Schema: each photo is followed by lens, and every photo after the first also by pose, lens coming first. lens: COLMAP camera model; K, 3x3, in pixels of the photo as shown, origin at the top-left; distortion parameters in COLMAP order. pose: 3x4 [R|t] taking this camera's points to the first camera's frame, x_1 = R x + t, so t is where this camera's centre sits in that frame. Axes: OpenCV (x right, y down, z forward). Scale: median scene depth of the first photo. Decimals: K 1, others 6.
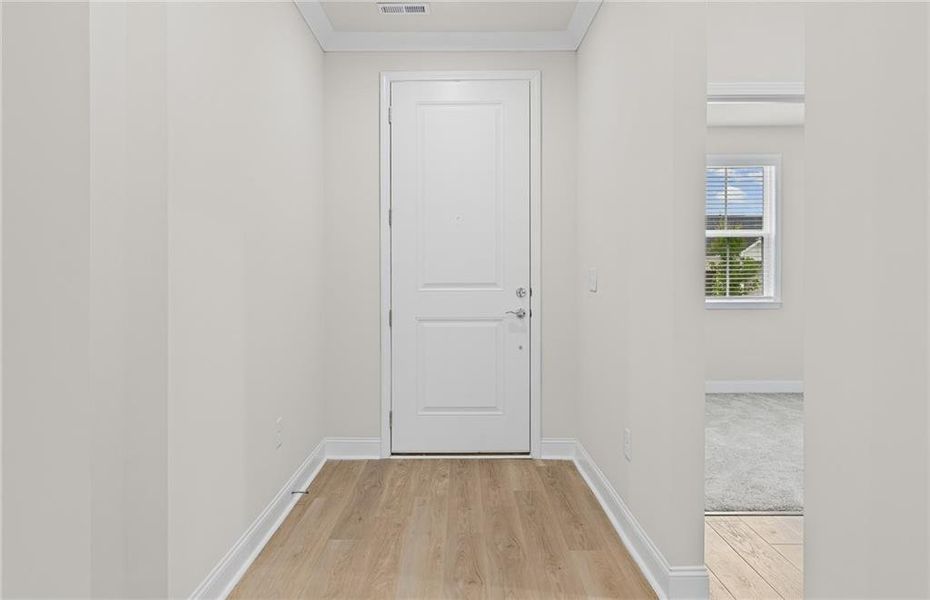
lens RADIAL K [[587.1, 0, 465.0], [0, 587.1, 300.0], [0, 0, 1]] dist [0.001502, 0.000286]
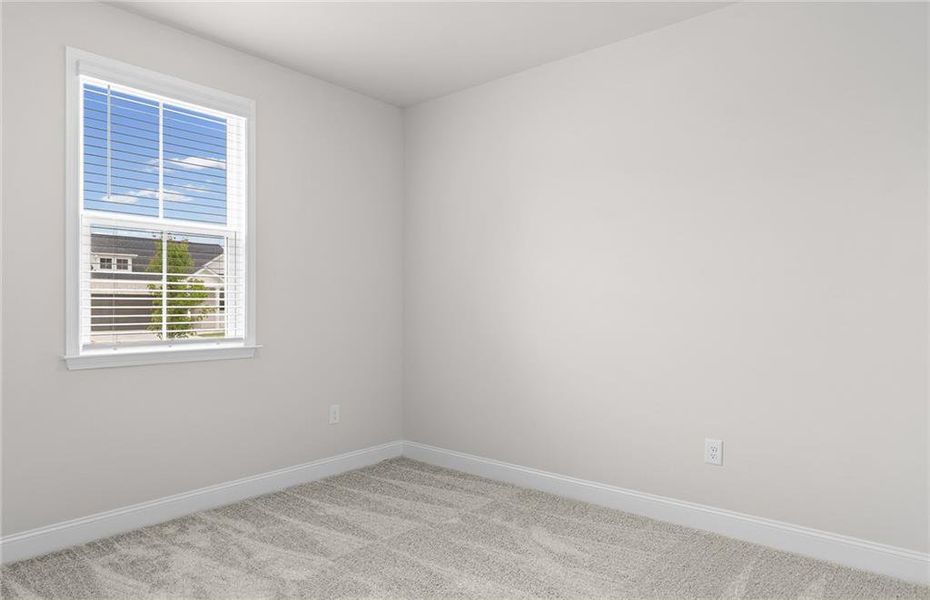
lens RADIAL K [[587.1, 0, 465.0], [0, 587.1, 300.0], [0, 0, 1]] dist [0.001502, 0.000286]
pose [[0.638744, 0.013176, 0.769306, 0.211066], [0.020673, 0.999198, -0.034278, -0.018907], [-0.769141, 0.037799, 0.637960, 0.448625]]
